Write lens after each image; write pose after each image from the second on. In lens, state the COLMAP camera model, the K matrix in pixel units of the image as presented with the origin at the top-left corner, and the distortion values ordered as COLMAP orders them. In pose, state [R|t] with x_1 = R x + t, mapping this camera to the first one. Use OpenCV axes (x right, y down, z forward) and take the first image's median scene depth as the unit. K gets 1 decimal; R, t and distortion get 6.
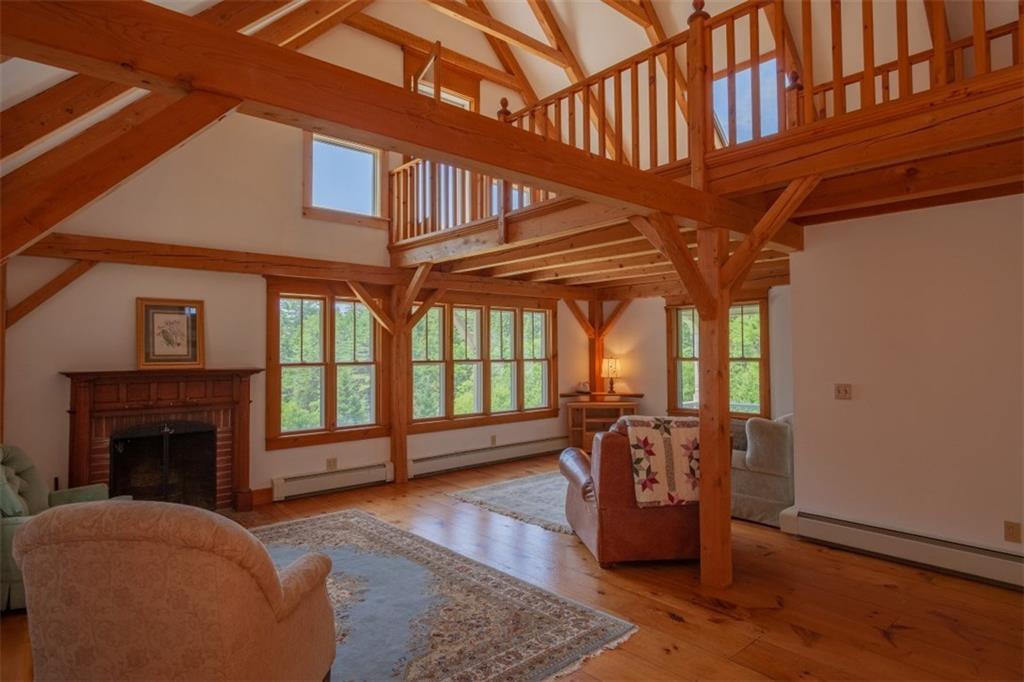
lens RADIAL K [[566.8, 0, 511.6], [0, 566.8, 333.9], [0, 0, 1]] dist [-0.020135, 0.009478]
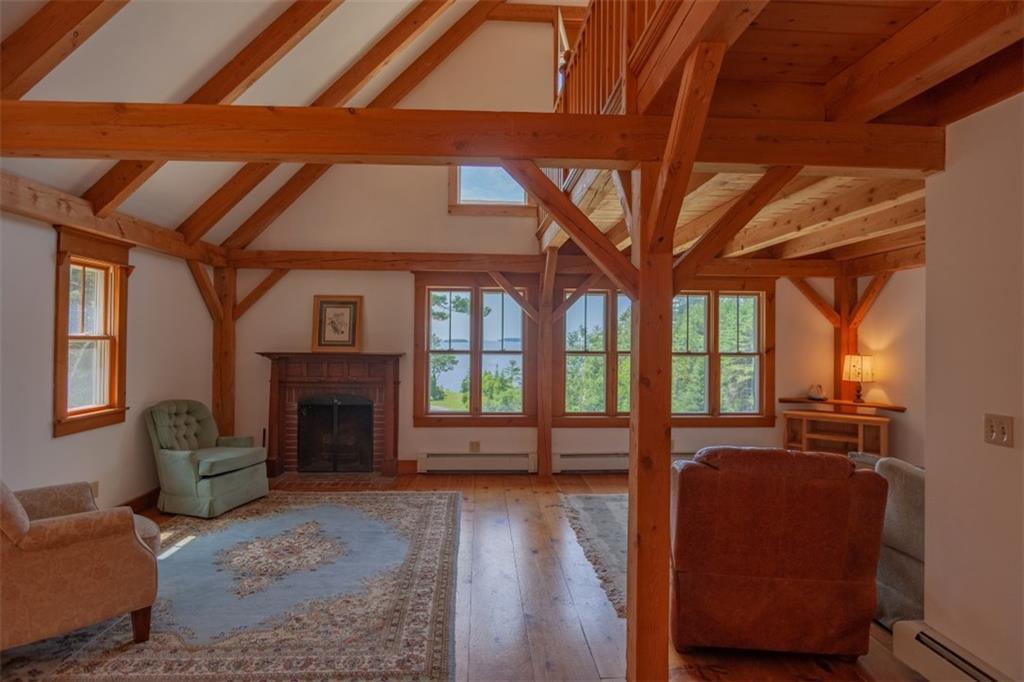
lens RADIAL K [[566.8, 0, 511.7], [0, 566.8, 335.4], [0, 0, 1]] dist [-0.020135, 0.009478]
pose [[0.784913, 0.009012, -0.619540, 0.453486], [0.004340, 0.999790, 0.020042, 0.002373], [0.619590, -0.018420, 0.784709, 0.257716]]
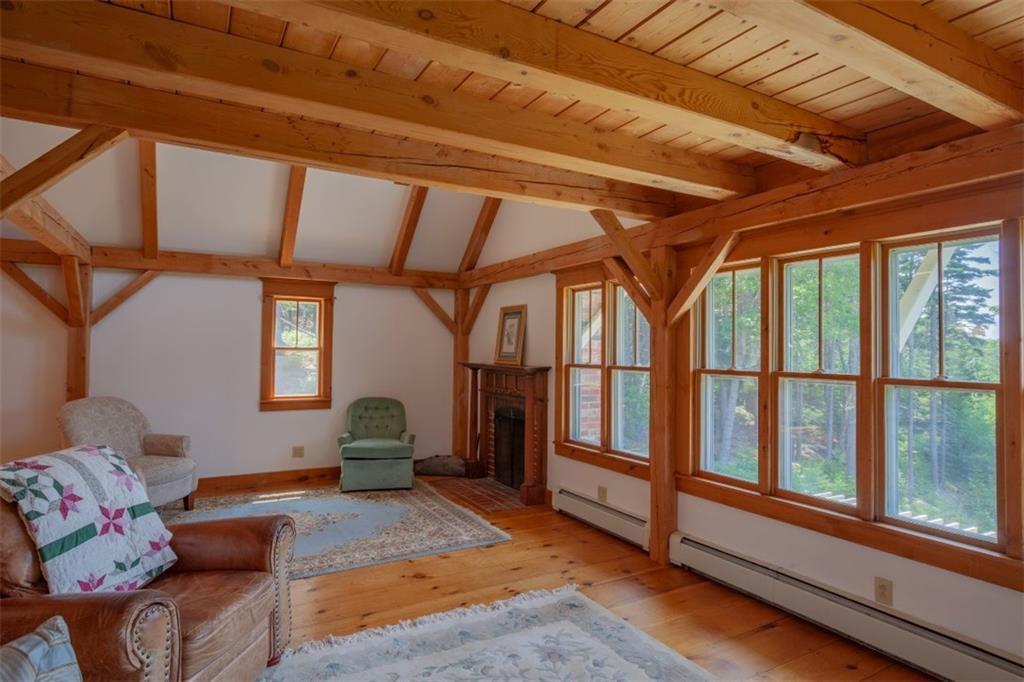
lens RADIAL K [[566.8, 0, 505.7], [0, 566.8, 333.1], [0, 0, 1]] dist [-0.020135, 0.009478]
pose [[-0.213456, -0.025687, -0.976615, 0.569975], [0.020058, 0.999328, -0.030668, 0.032593], [0.976747, -0.026135, -0.212797, 1.222232]]
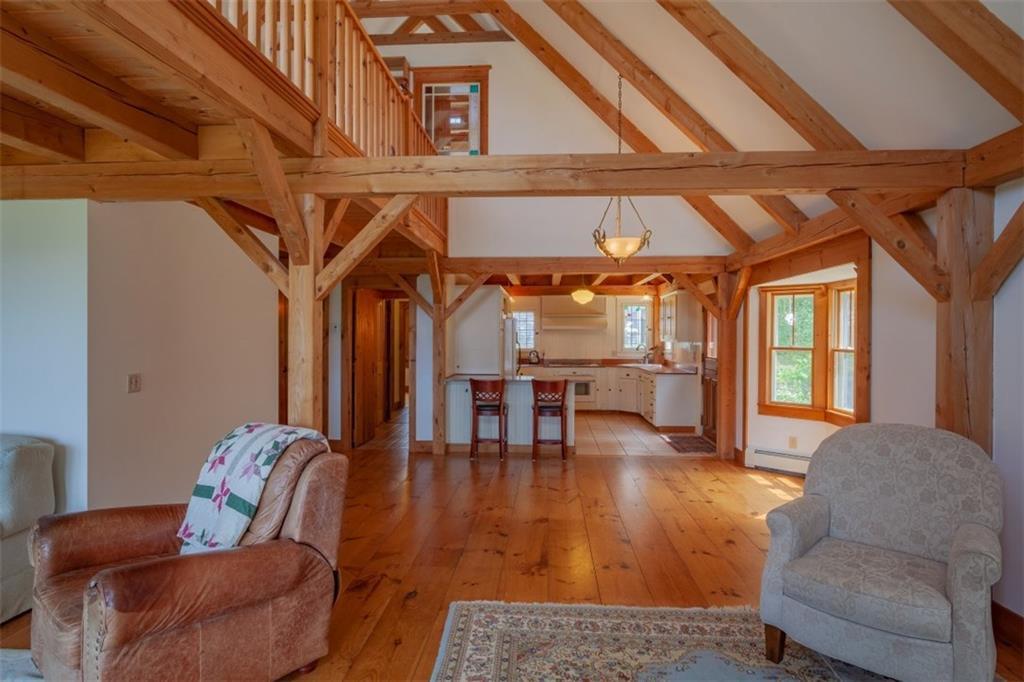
lens RADIAL K [[566.8, 0, 512.2], [0, 566.8, 339.2], [0, 0, 1]] dist [-0.020135, 0.009478]
pose [[-0.705225, -0.001197, 0.708982, -0.342125], [-0.019696, 0.999646, -0.017903, 0.032918], [-0.708710, -0.026590, -0.704999, 0.975463]]
